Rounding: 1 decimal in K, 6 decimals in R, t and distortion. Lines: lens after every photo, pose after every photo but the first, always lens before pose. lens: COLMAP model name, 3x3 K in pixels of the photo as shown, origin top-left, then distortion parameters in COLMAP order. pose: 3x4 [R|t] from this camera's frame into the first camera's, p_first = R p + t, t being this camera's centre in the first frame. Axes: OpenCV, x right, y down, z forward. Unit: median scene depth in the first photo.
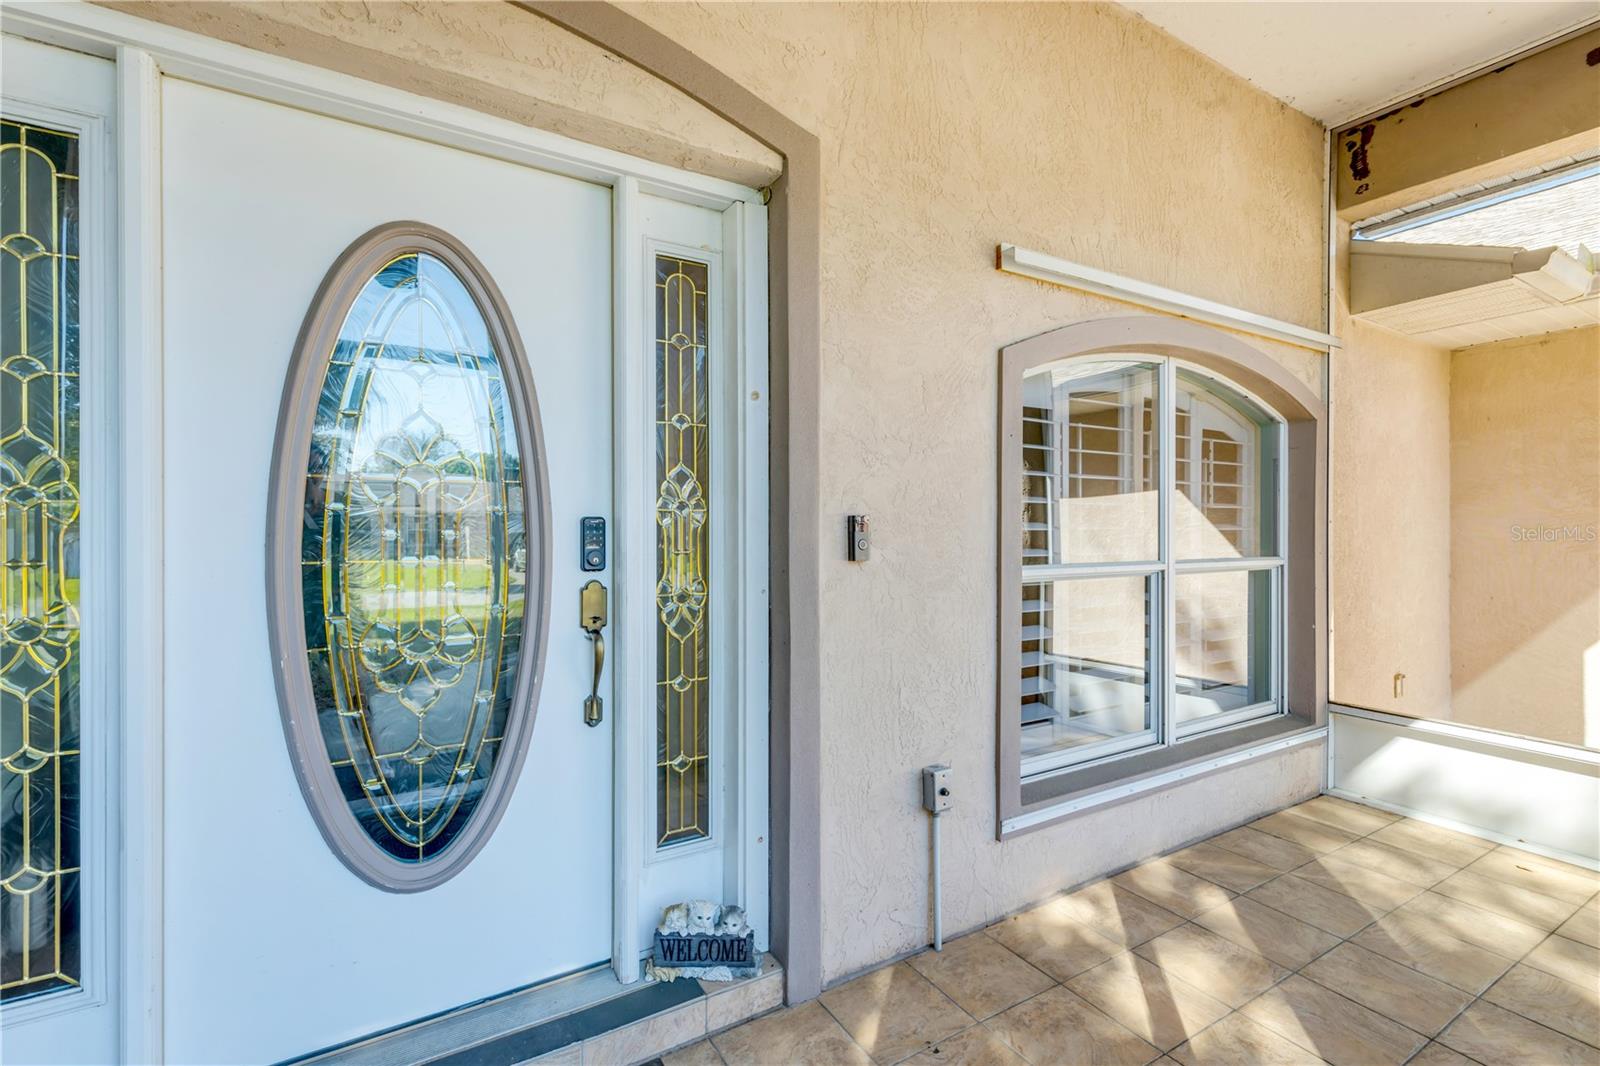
lens RADIAL K [[721.3, 0, 800.7], [0, 721.3, 530.6], [0, 0, 1]] dist [0.002182, 0.001266]
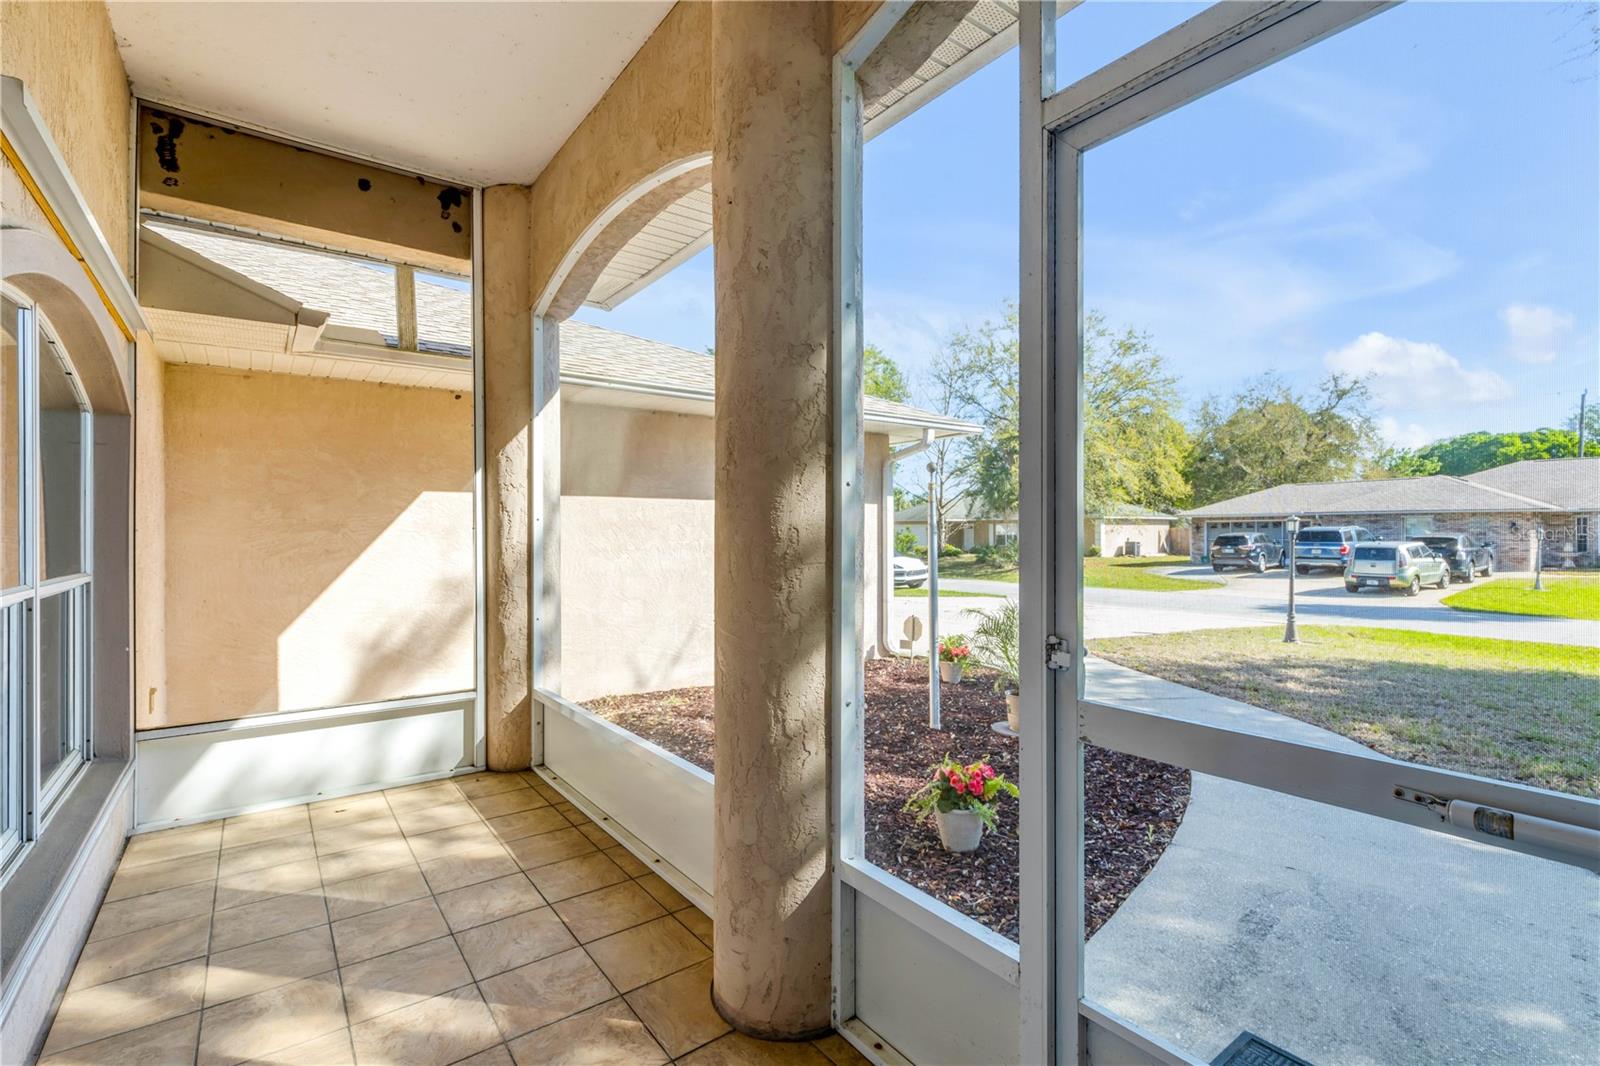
lens RADIAL K [[721.3, 0, 800.0], [0, 721.3, 533.5], [0, 0, 1]] dist [0.002182, 0.001266]
pose [[-0.098623, -0.000373, 0.995125, -0.270284], [0.004494, 0.999990, 0.000820, -0.006905], [-0.995115, 0.004553, -0.098620, 0.288417]]
